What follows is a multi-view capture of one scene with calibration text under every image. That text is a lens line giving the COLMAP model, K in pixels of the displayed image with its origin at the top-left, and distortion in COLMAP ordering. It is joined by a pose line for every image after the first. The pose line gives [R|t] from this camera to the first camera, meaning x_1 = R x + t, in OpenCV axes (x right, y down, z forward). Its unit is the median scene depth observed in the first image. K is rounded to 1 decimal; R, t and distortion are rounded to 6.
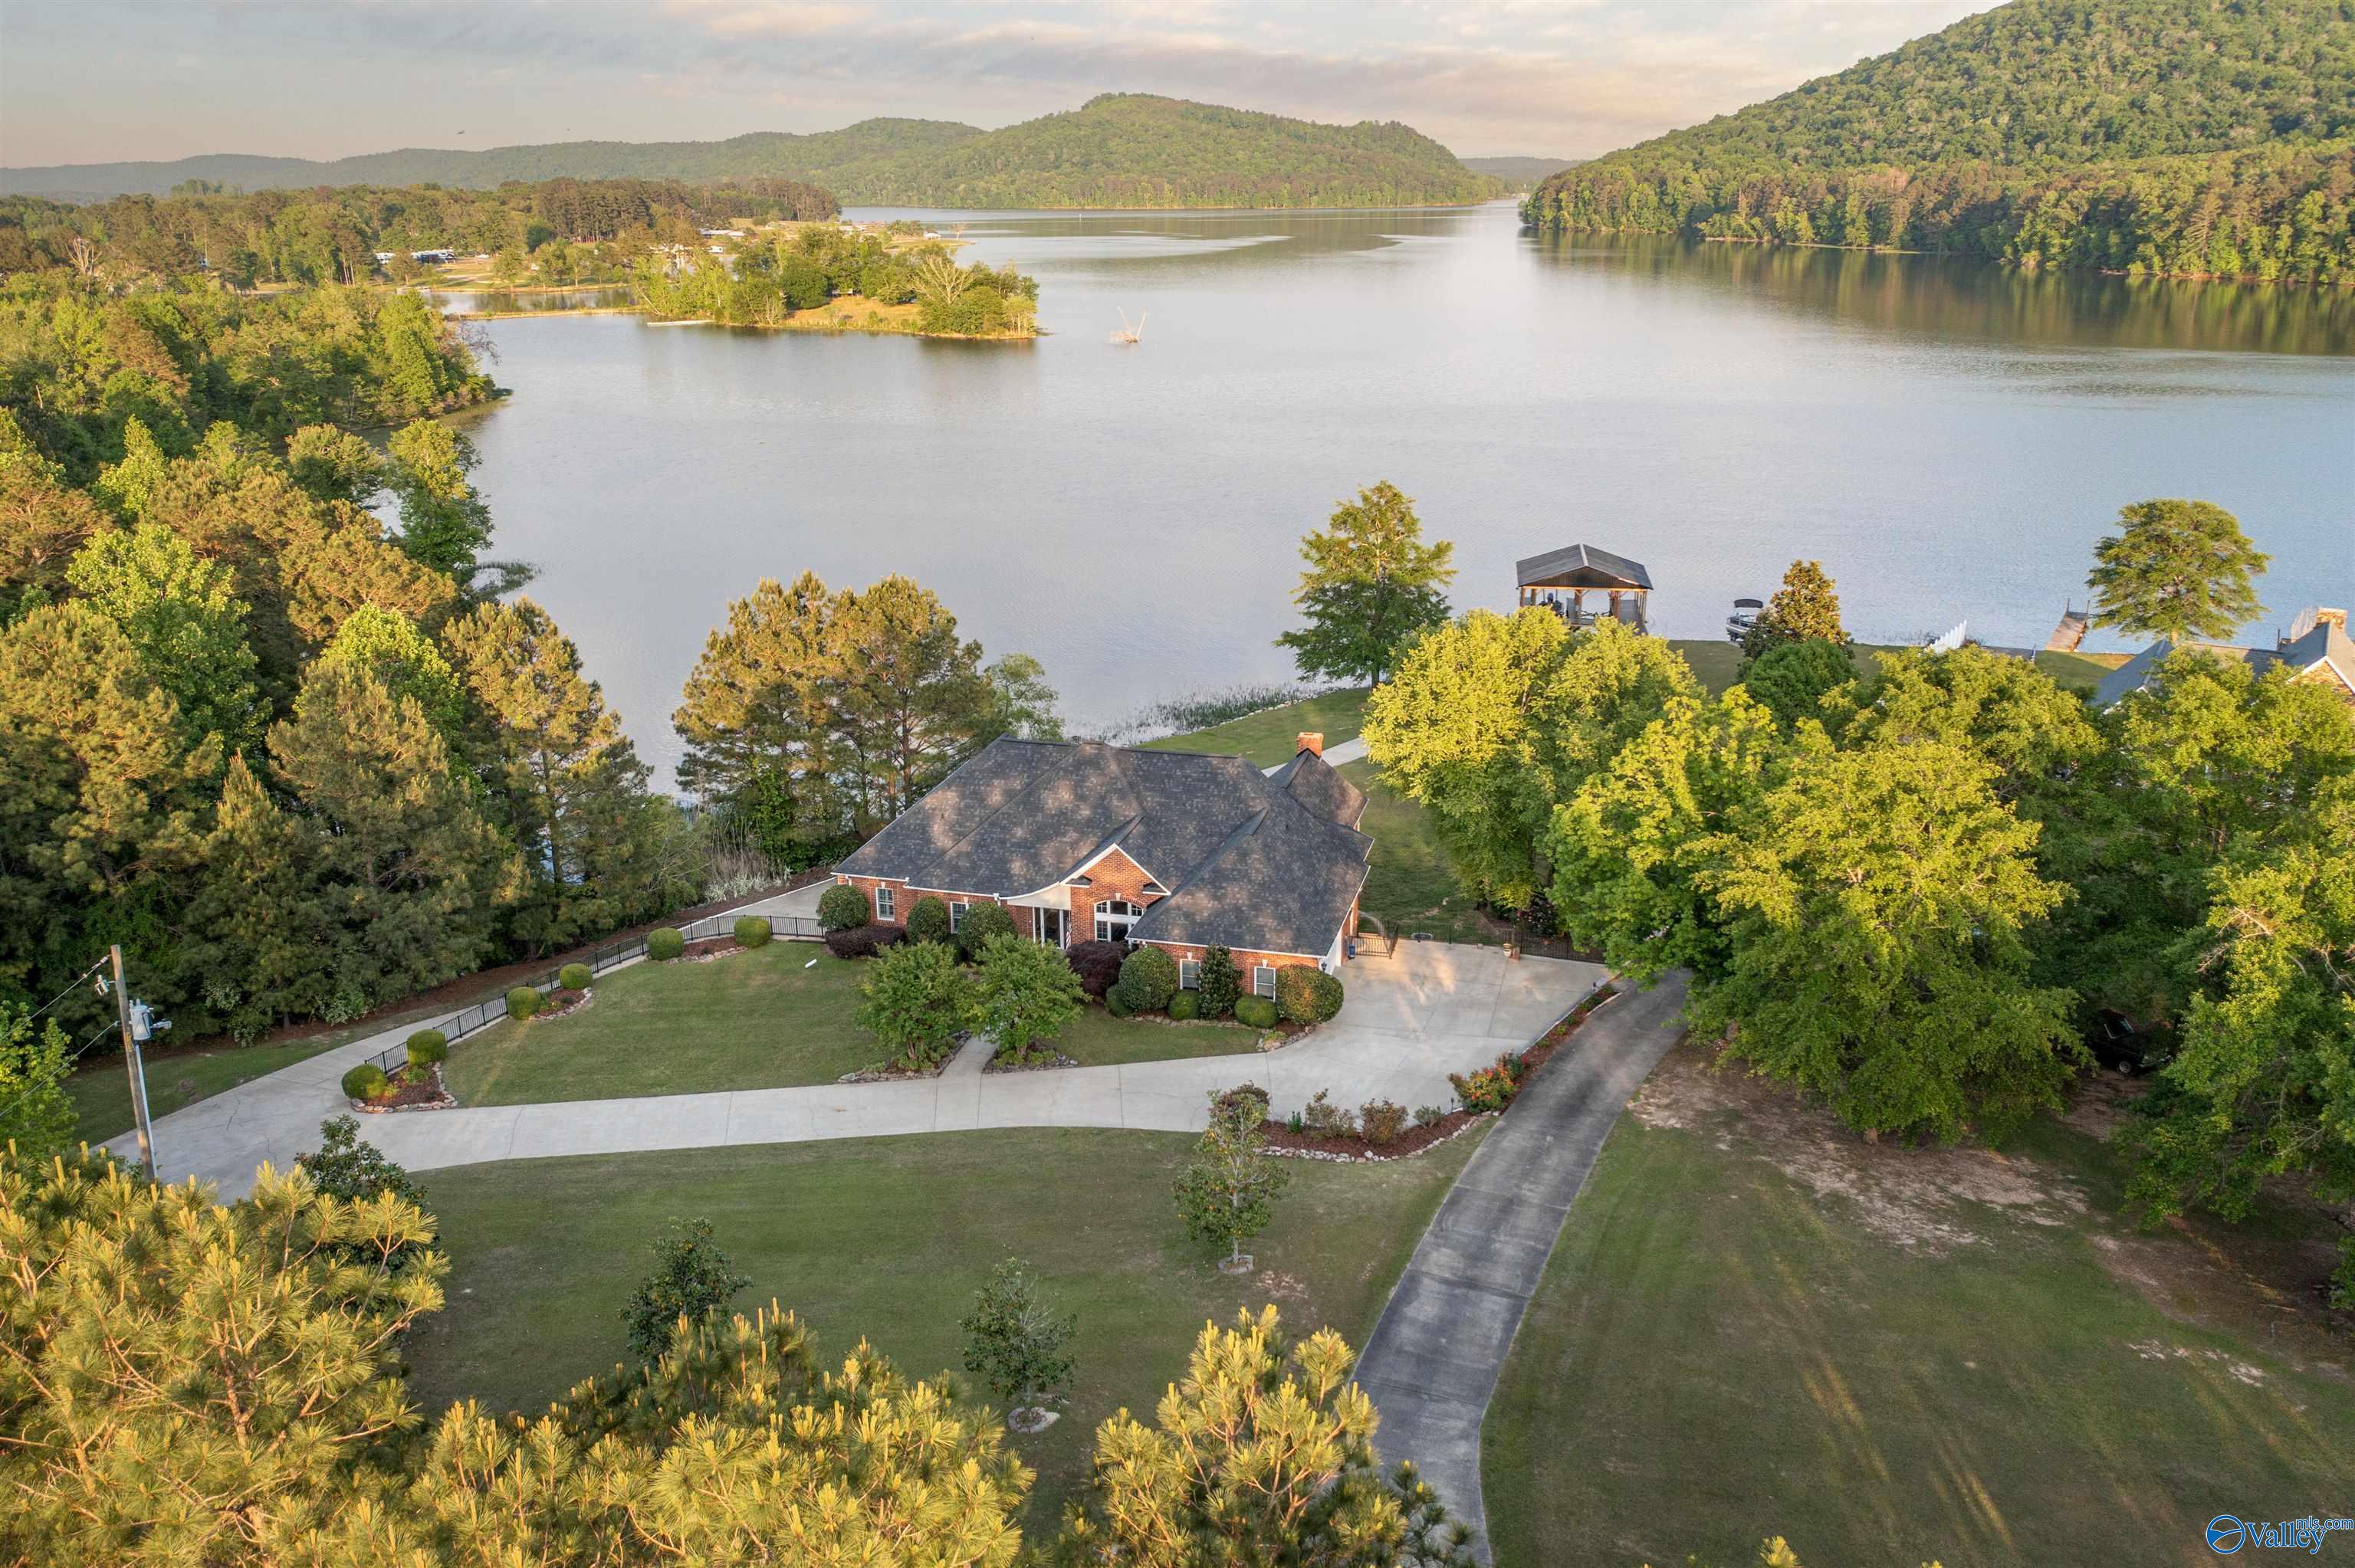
lens RADIAL K [[1861.4, 0, 1177.5], [0, 1861.4, 784.0], [0, 0, 1]] dist [-0.015111, -0.009727]
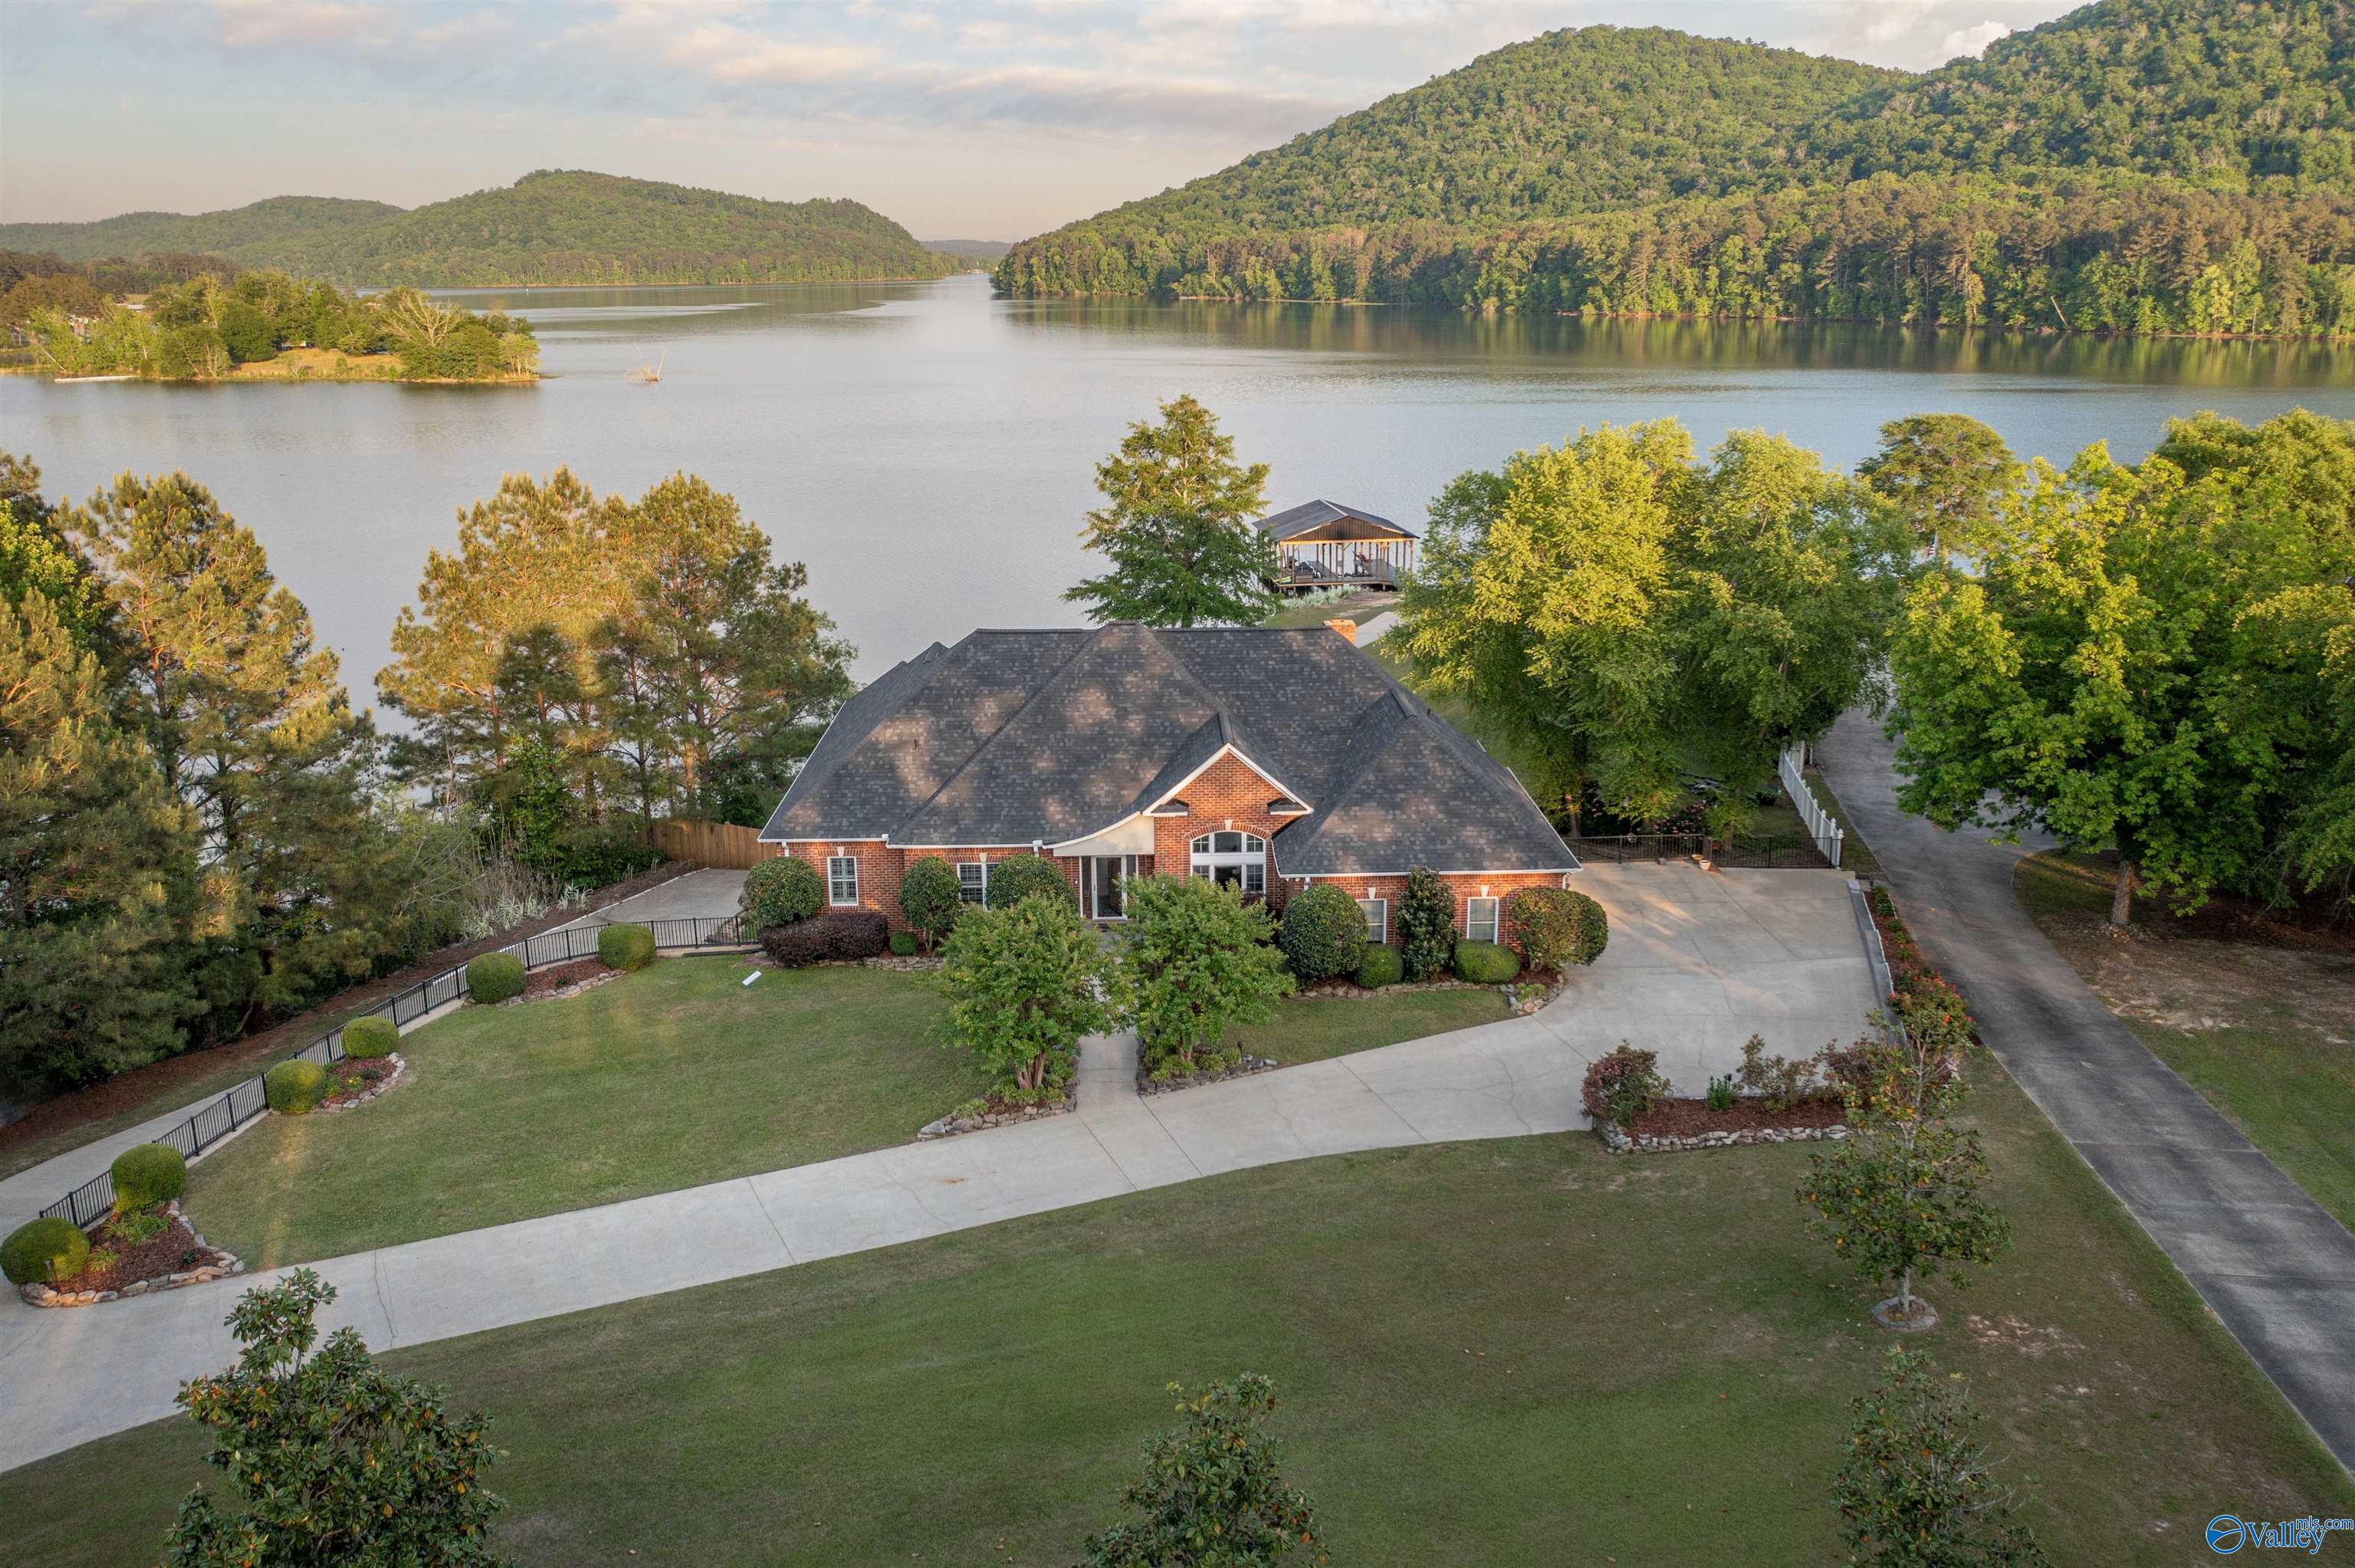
lens RADIAL K [[1874.4, 0, 1173.3], [0, 1874.4, 735.2], [0, 0, 1]] dist [-0.024546, -0.003186]
pose [[0.959542, -0.071110, 0.272439, -0.020608], [0.089796, 0.994343, -0.056729, 0.005689], [-0.266864, 0.078898, 0.960499, 0.030446]]
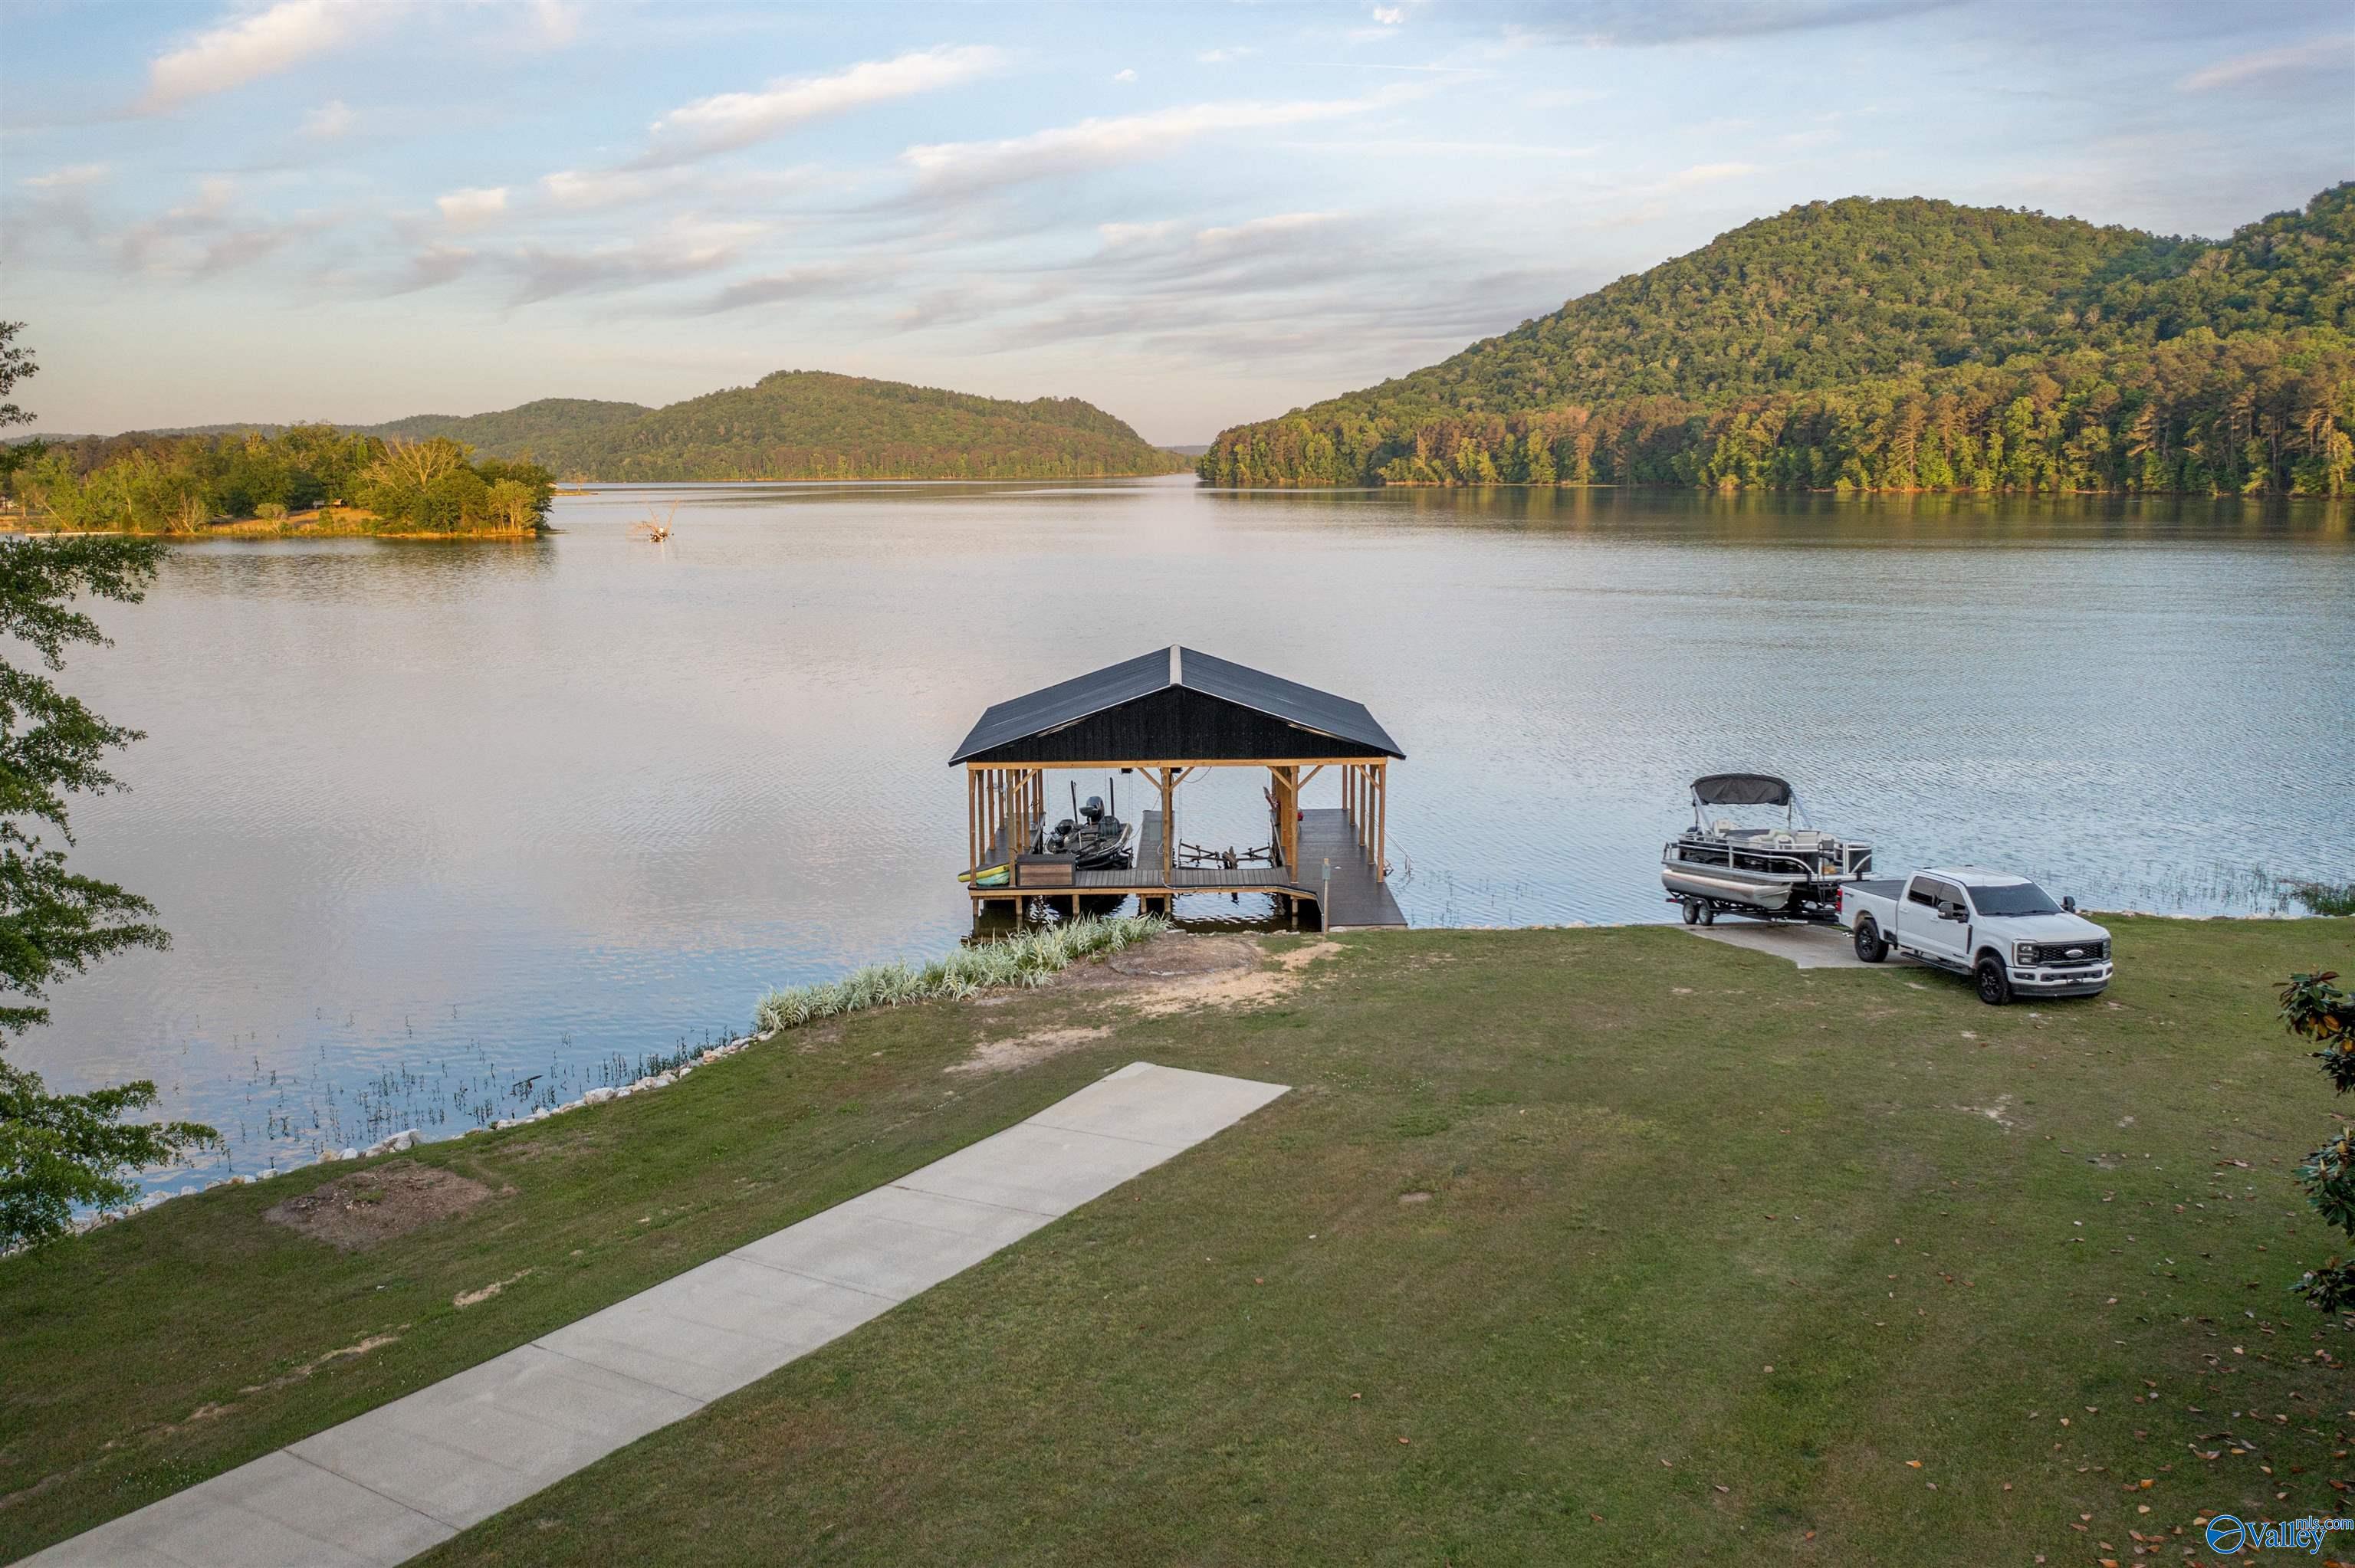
lens RADIAL K [[1841.0, 0, 1177.5], [0, 1841.0, 784.0], [0, 0, 1]] dist [-0.020079, 0.004026]
pose [[0.987567, -0.028678, 0.154558, 0.032116], [0.051336, 0.988147, -0.144671, -0.011123], [-0.148577, 0.150806, 0.977334, 0.132476]]
